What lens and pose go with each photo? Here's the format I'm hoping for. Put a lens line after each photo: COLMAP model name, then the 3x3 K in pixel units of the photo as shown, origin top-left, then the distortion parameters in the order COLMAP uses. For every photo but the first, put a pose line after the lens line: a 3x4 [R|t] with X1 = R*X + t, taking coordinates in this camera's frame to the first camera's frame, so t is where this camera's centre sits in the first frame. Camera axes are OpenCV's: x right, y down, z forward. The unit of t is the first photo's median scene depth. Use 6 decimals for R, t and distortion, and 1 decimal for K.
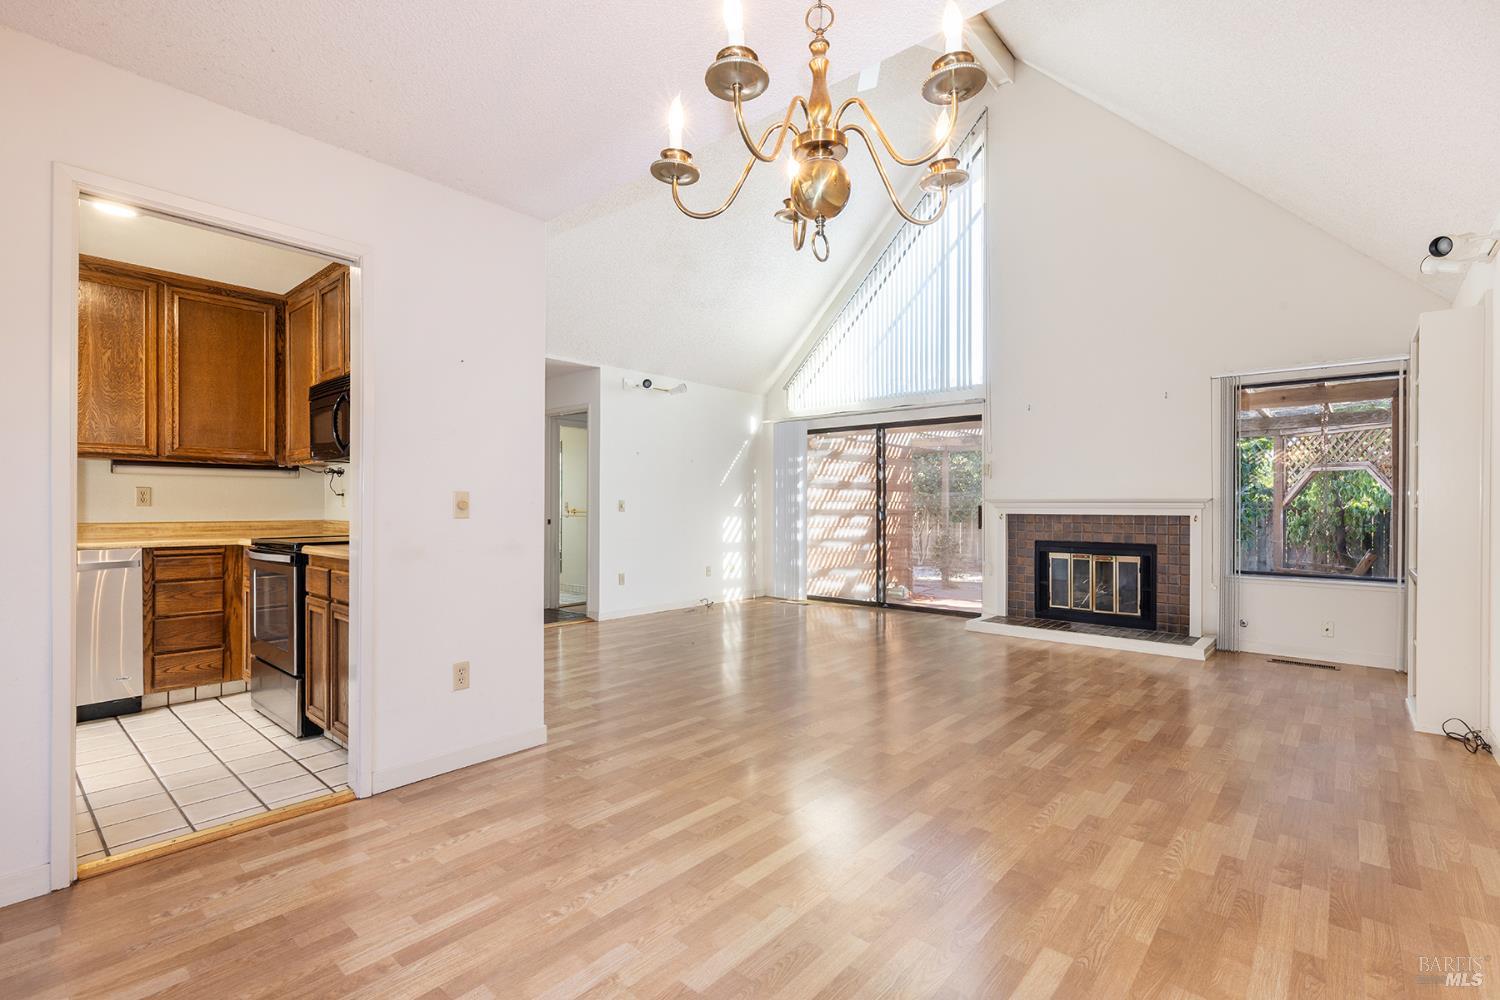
lens RADIAL K [[688.5, 0, 751.0], [0, 688.5, 504.2], [0, 0, 1]] dist [-0.002327, -0.000326]
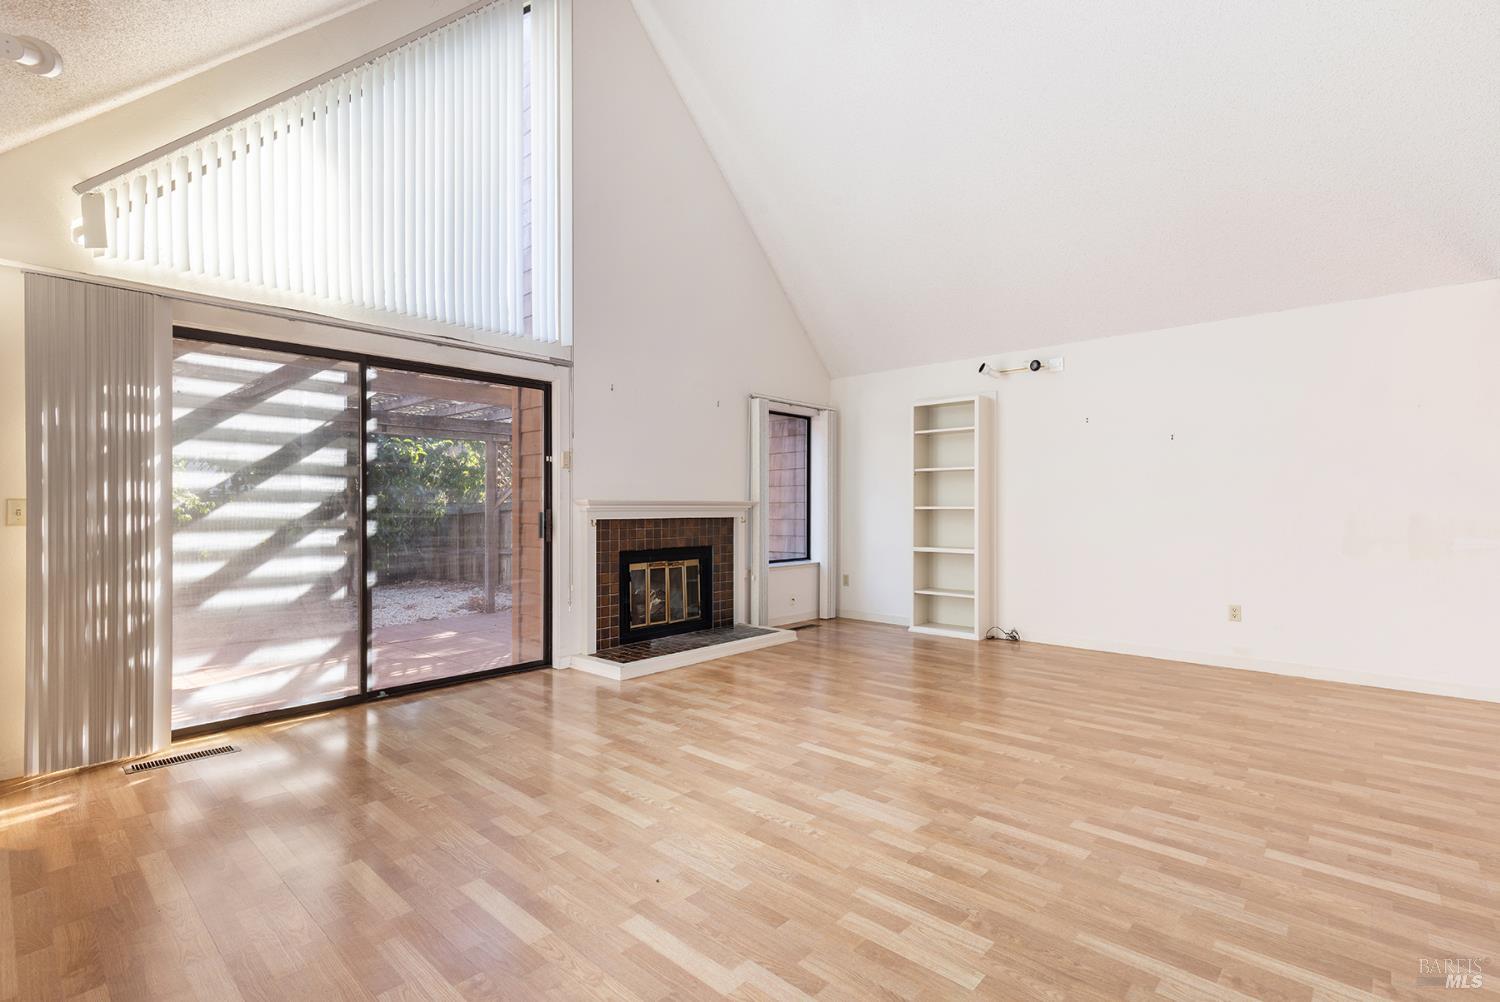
lens RADIAL K [[678.8, 0, 759.9], [0, 678.8, 503.2], [0, 0, 1]] dist [0.005598, -0.001176]
pose [[0.026511, 0.004138, 0.999640, -0.330394], [-0.001058, 0.999991, -0.004111, -0.000894], [-0.999648, -0.000948, 0.026516, 0.683031]]
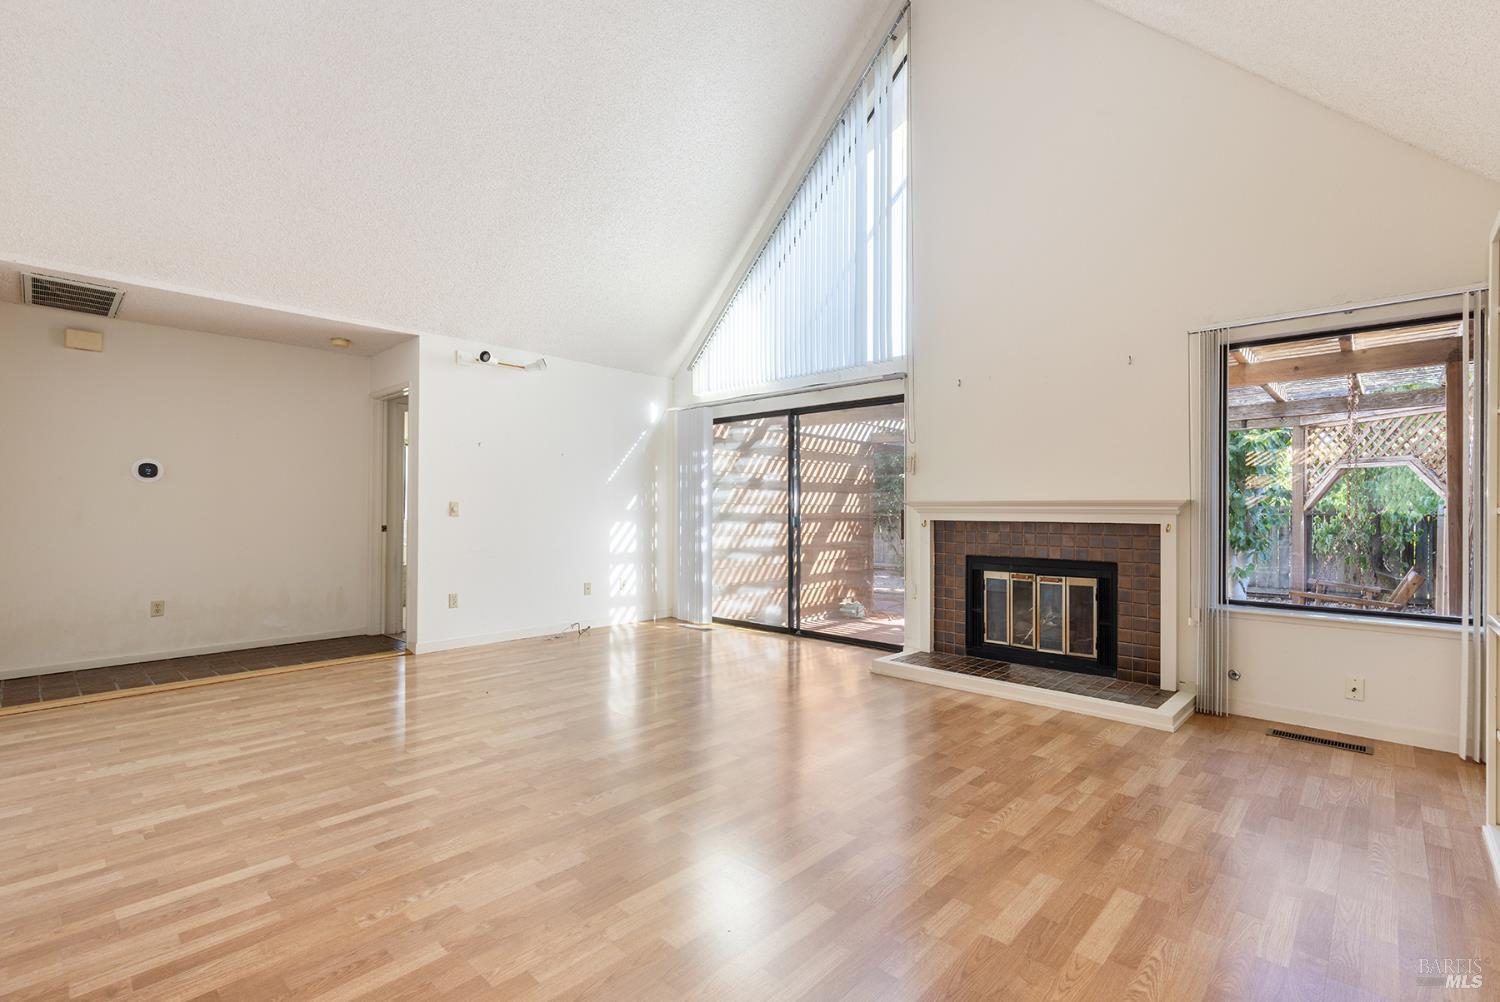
lens RADIAL K [[678.8, 0, 759.9], [0, 678.8, 503.2], [0, 0, 1]] dist [0.005598, -0.001176]
pose [[0.999620, 0.002027, -0.027487, 0.170346], [-0.002215, 0.999974, -0.006801, 0.000346], [0.027473, 0.006859, 0.999599, 0.195100]]
